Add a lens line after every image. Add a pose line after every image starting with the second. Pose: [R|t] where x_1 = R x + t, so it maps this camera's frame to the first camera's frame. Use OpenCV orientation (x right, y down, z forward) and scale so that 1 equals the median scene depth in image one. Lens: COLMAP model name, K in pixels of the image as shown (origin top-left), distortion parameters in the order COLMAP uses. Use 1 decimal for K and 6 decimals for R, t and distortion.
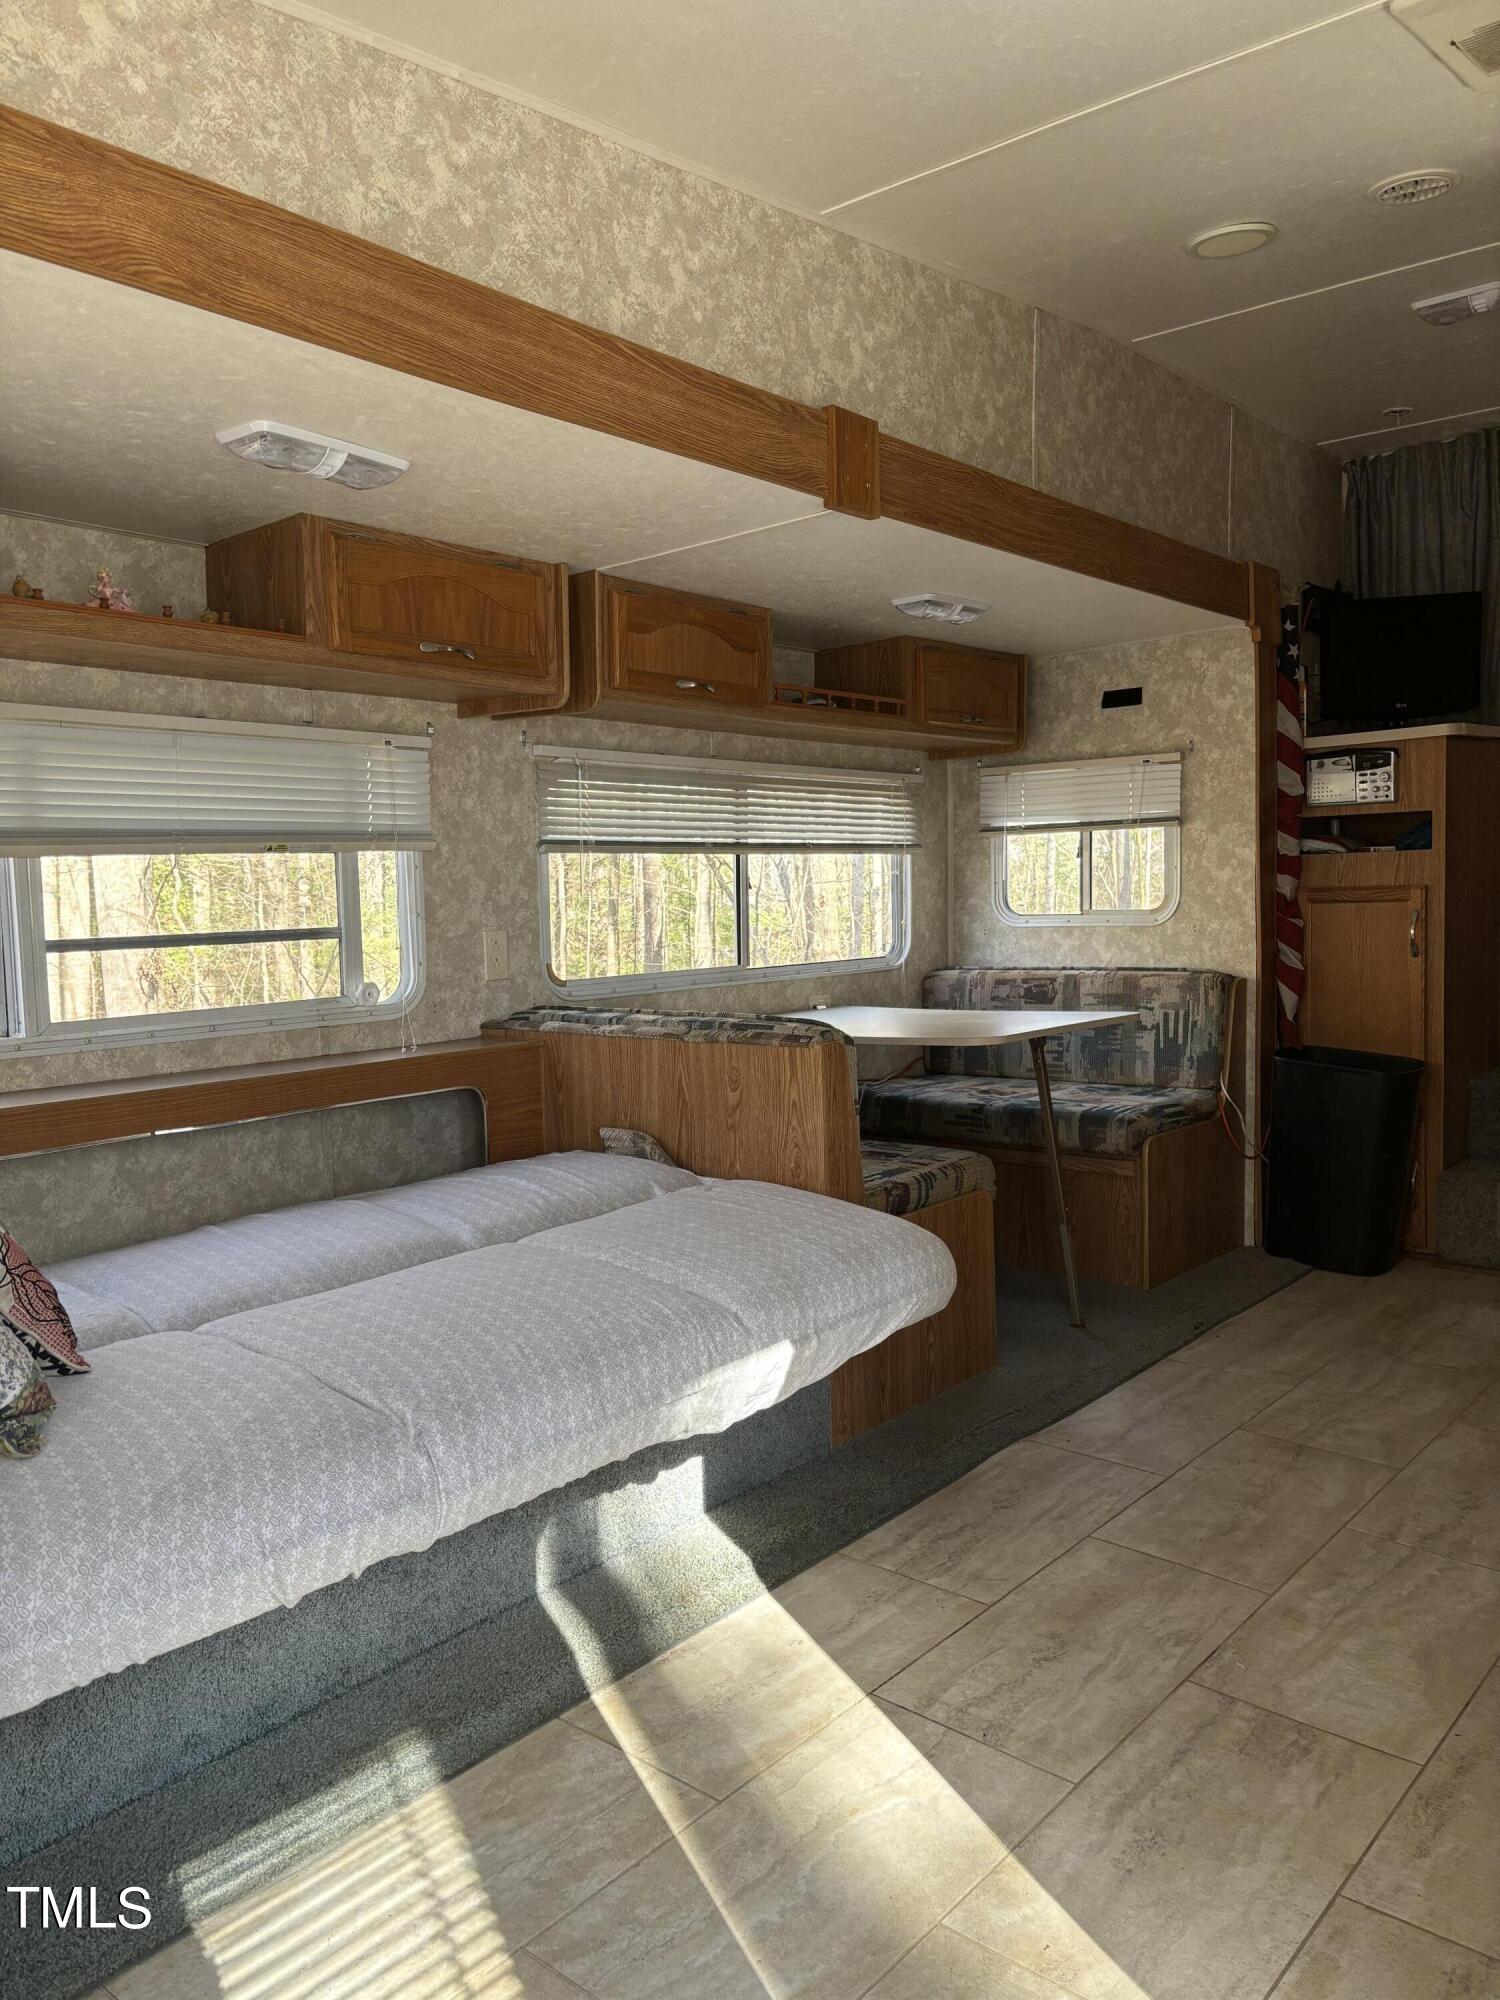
lens RADIAL K [[1515.1, 0, 753.4], [0, 1515.1, 999.9], [0, 0, 1]] dist [0.055986, -0.051511]
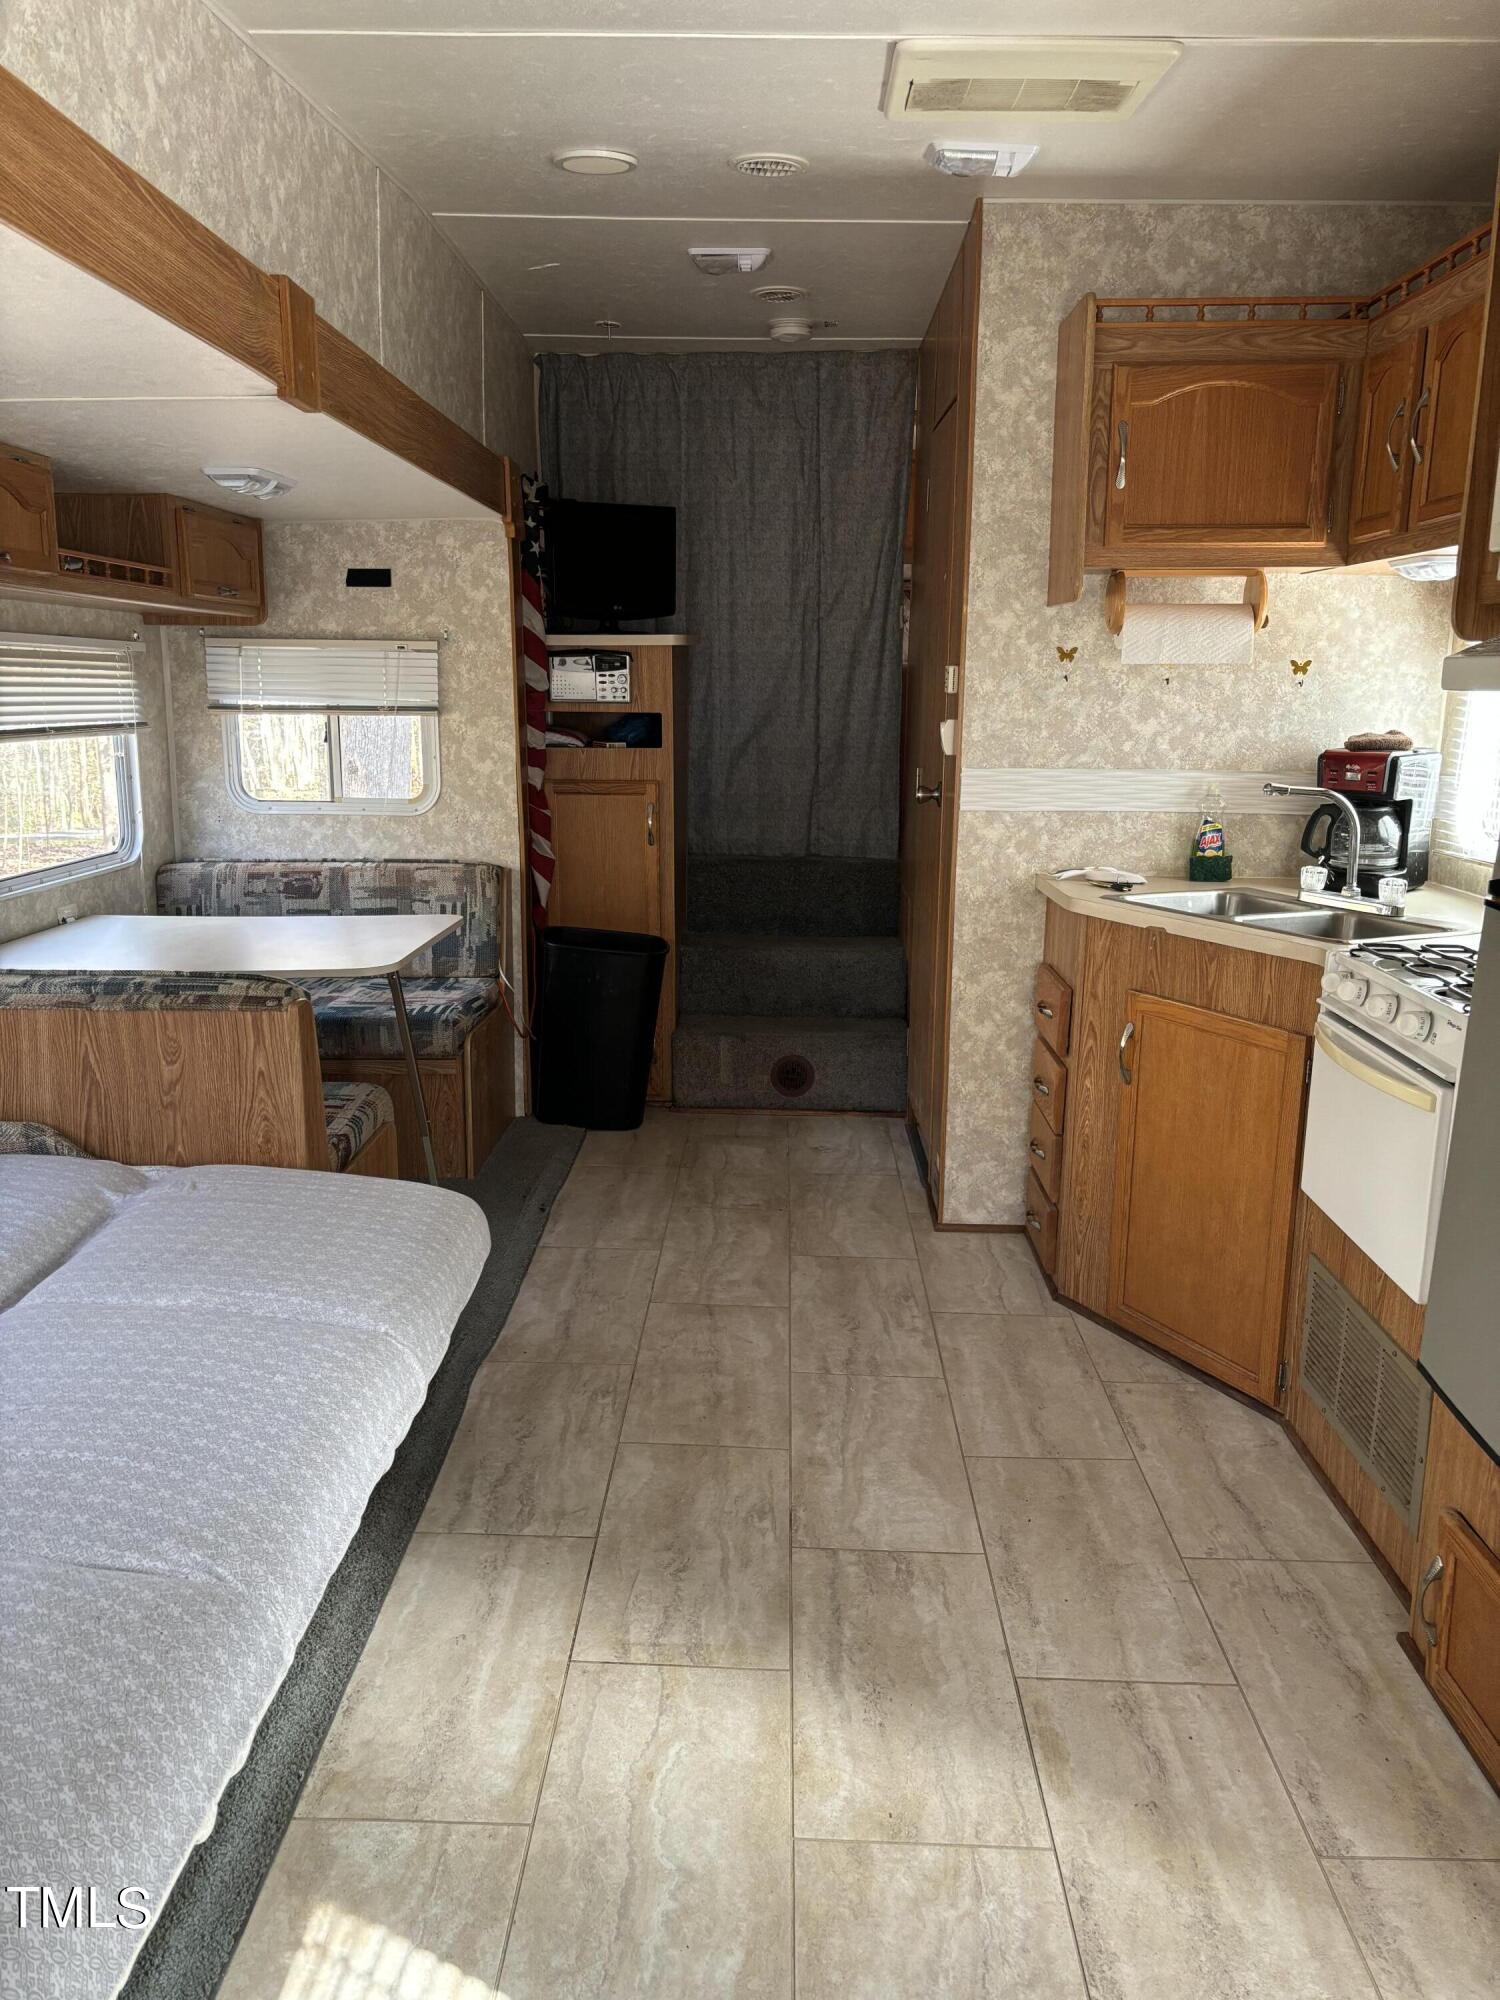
lens RADIAL K [[1515.1, 0, 757.5], [0, 1515.1, 1000.7], [0, 0, 1]] dist [0.055986, -0.051511]
pose [[0.770904, -0.100487, 0.628975, -0.216351], [0.017626, 0.990464, 0.136637, -0.064594], [-0.636707, -0.094248, 0.765324, 0.084515]]
